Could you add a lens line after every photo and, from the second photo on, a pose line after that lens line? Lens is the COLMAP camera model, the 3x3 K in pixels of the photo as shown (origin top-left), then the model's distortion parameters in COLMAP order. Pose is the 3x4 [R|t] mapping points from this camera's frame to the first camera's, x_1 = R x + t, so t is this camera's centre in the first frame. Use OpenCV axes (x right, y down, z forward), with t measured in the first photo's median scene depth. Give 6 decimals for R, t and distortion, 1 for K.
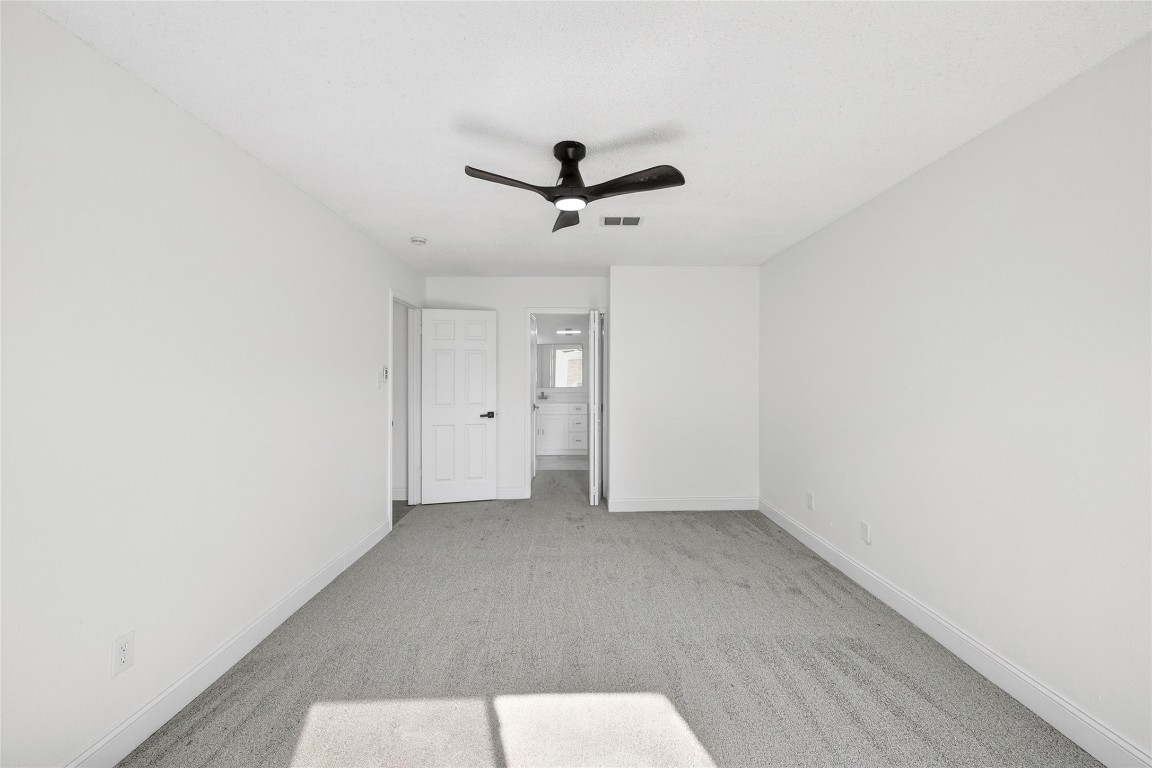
lens RADIAL K [[453.1, 0, 579.8], [0, 453.1, 374.6], [0, 0, 1]] dist [-0.000425, -0.000182]
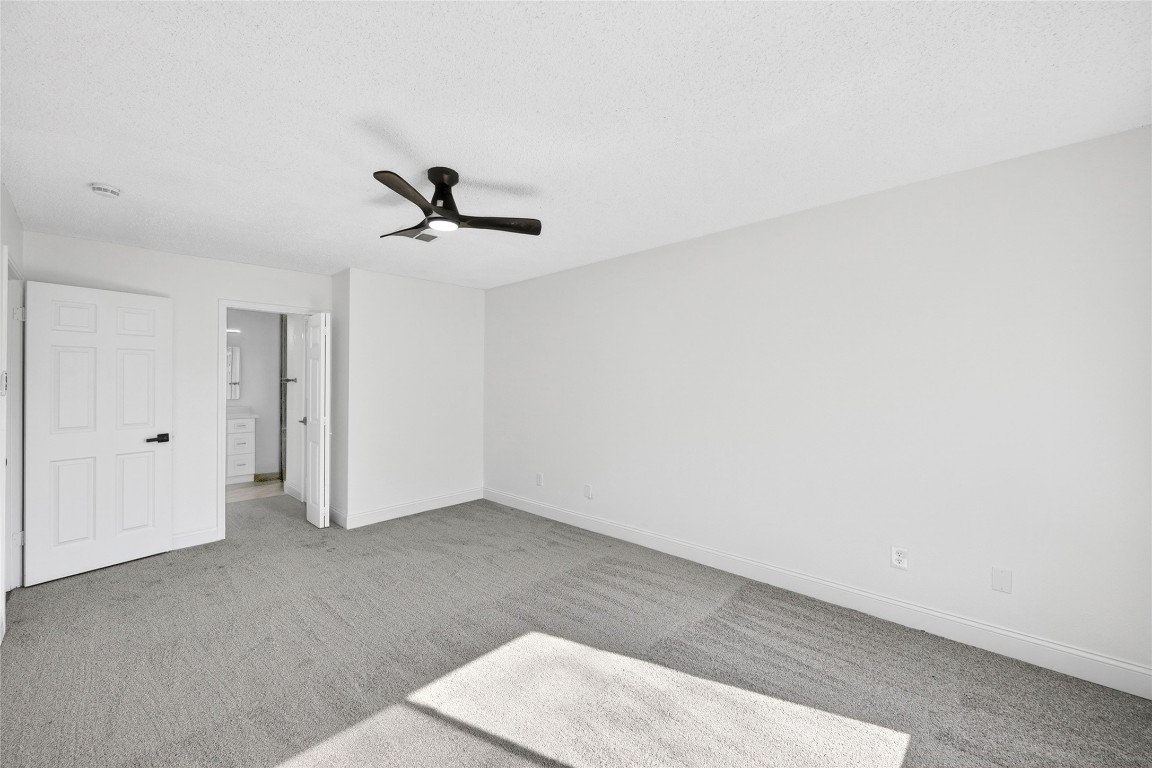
lens RADIAL K [[453.1, 0, 572.2], [0, 453.1, 389.2], [0, 0, 1]] dist [-0.000425, -0.000182]
pose [[0.709245, -0.011720, 0.704865, -0.342394], [0.002811, 0.999901, 0.013797, 0.000629], [-0.704956, -0.007804, 0.709208, 0.007140]]
